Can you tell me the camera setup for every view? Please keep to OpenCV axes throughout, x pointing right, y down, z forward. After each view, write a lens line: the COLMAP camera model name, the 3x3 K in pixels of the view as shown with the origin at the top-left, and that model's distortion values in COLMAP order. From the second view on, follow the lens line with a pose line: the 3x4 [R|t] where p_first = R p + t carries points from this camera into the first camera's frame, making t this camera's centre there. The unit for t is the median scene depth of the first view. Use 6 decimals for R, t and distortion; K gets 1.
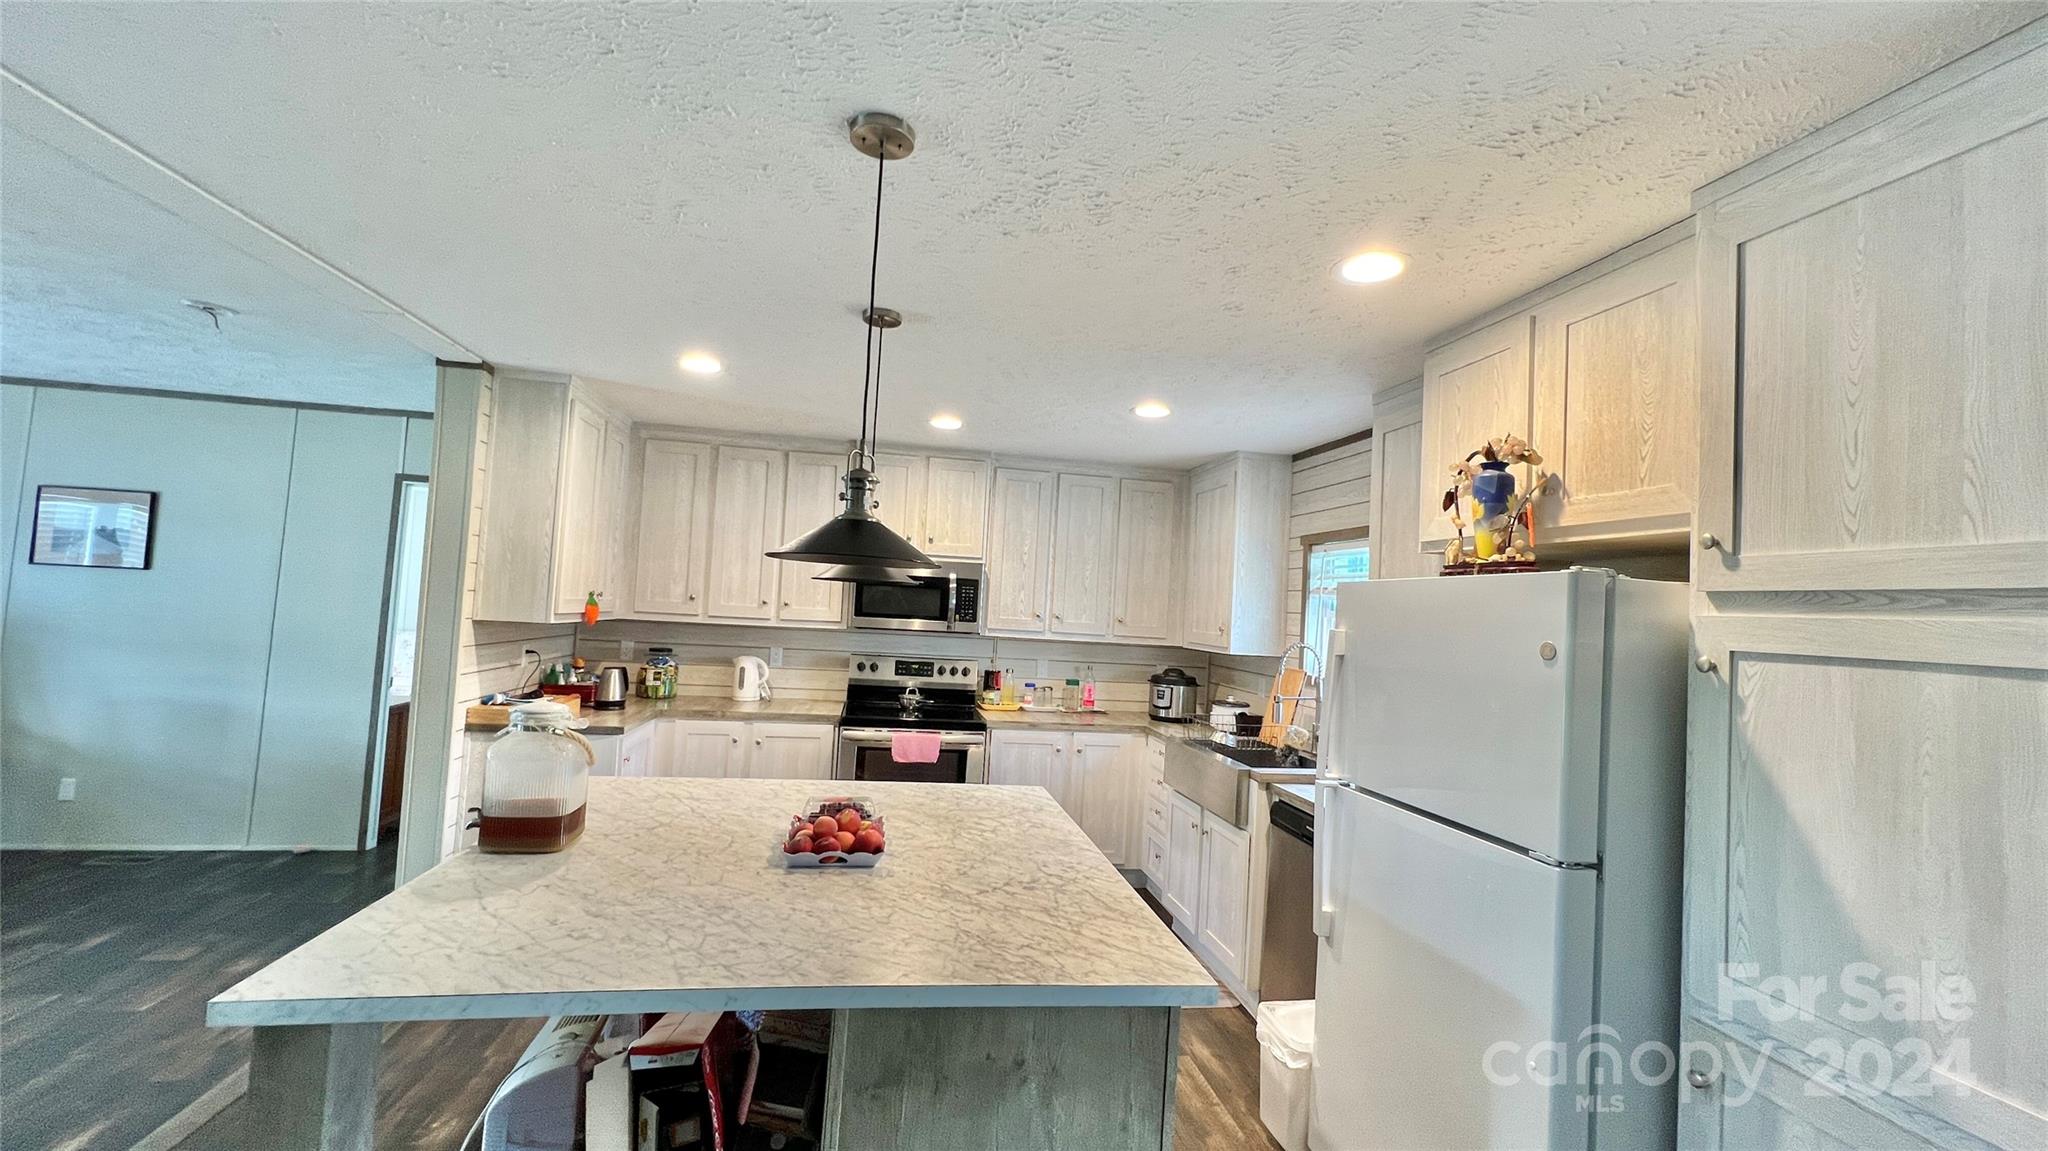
lens RADIAL K [[817.5, 0, 1020.7], [0, 817.5, 572.3], [0, 0, 1]] dist [-0.004497, 0.003747]
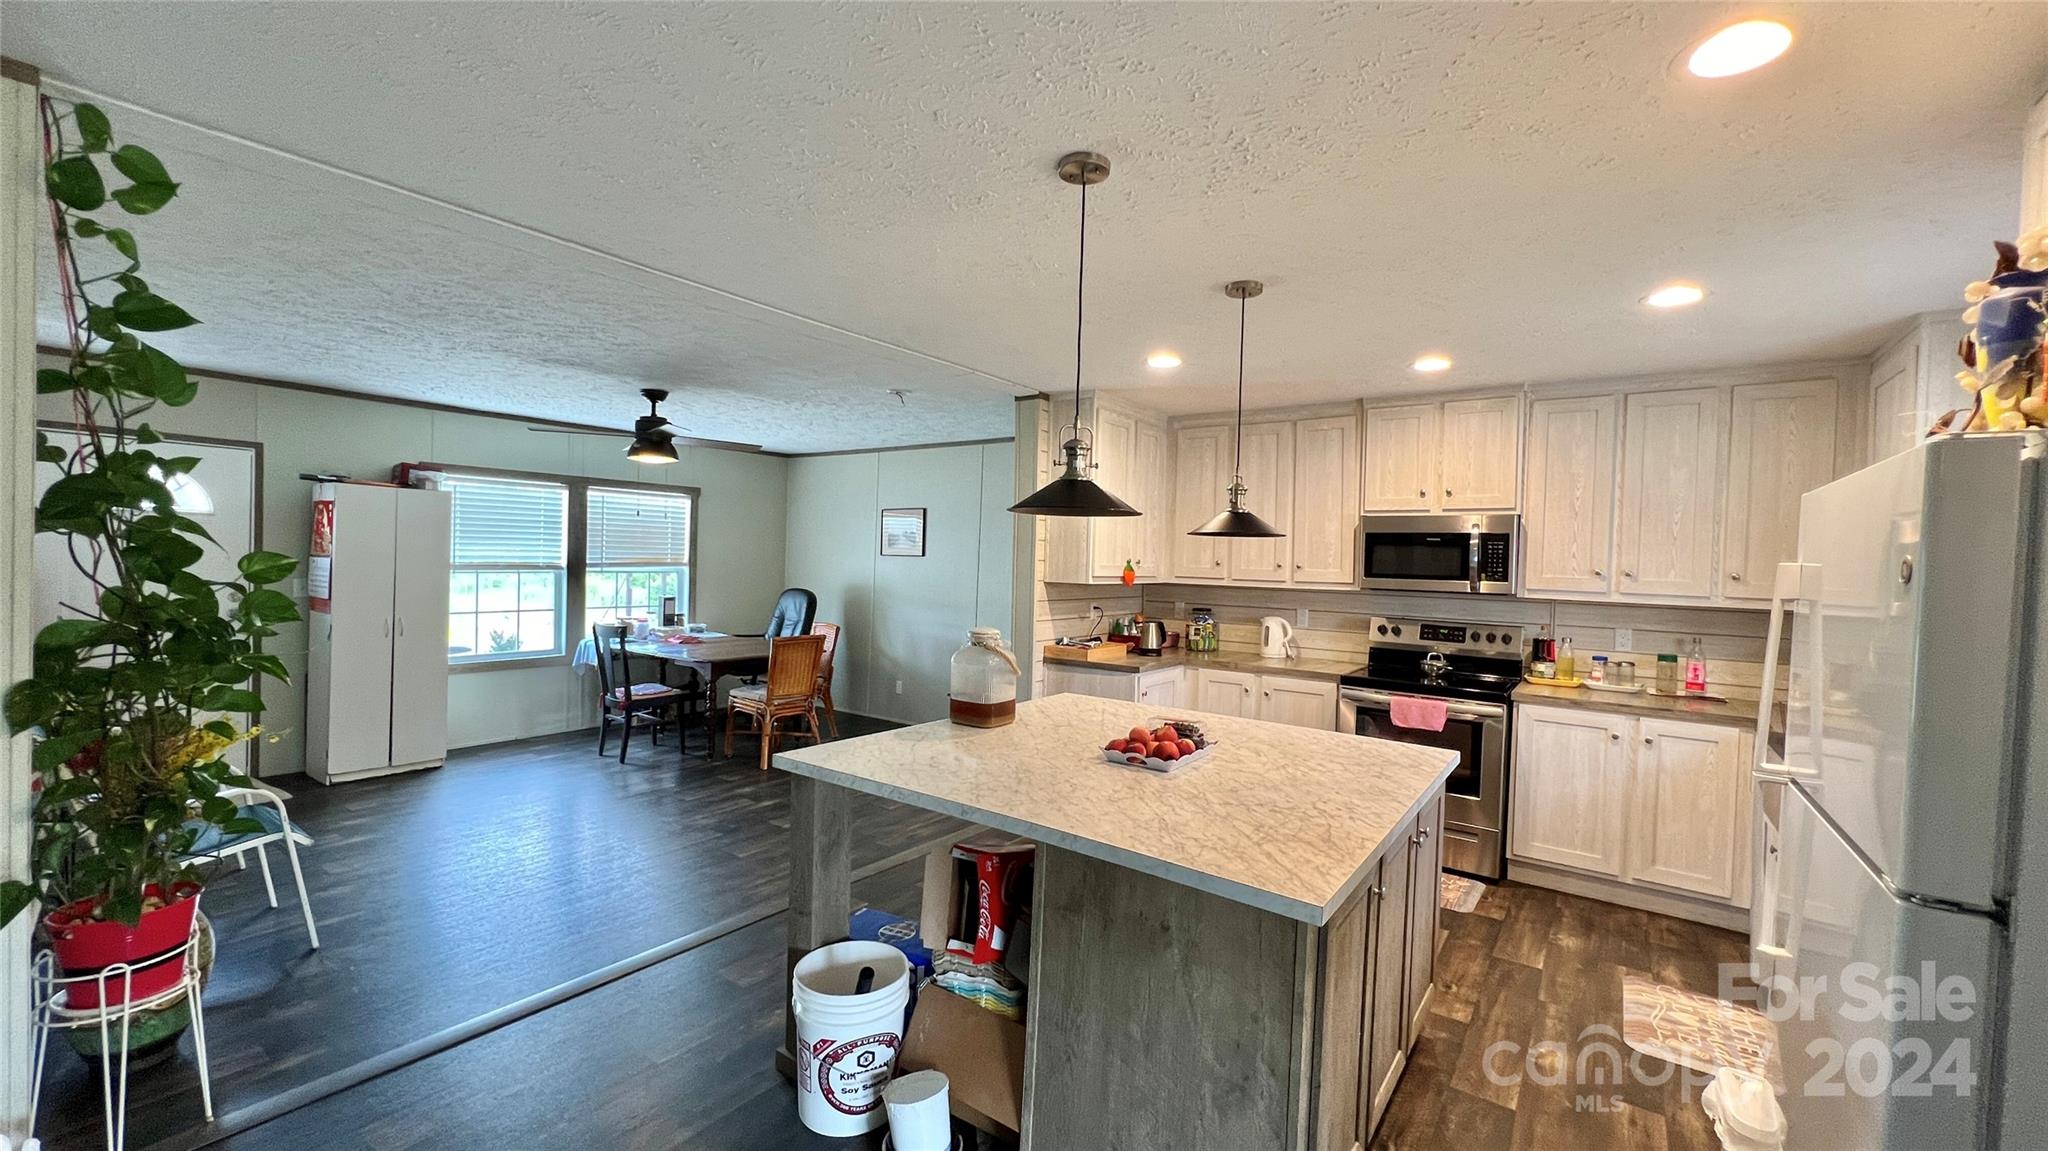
lens RADIAL K [[817.5, 0, 1020.7], [0, 817.5, 572.3], [0, 0, 1]] dist [-0.004497, 0.003747]
pose [[0.690839, -0.023324, -0.722632, 0.239167], [0.041869, 0.999093, 0.007780, 0.024308], [0.721795, -0.035630, 0.691189, 0.018880]]
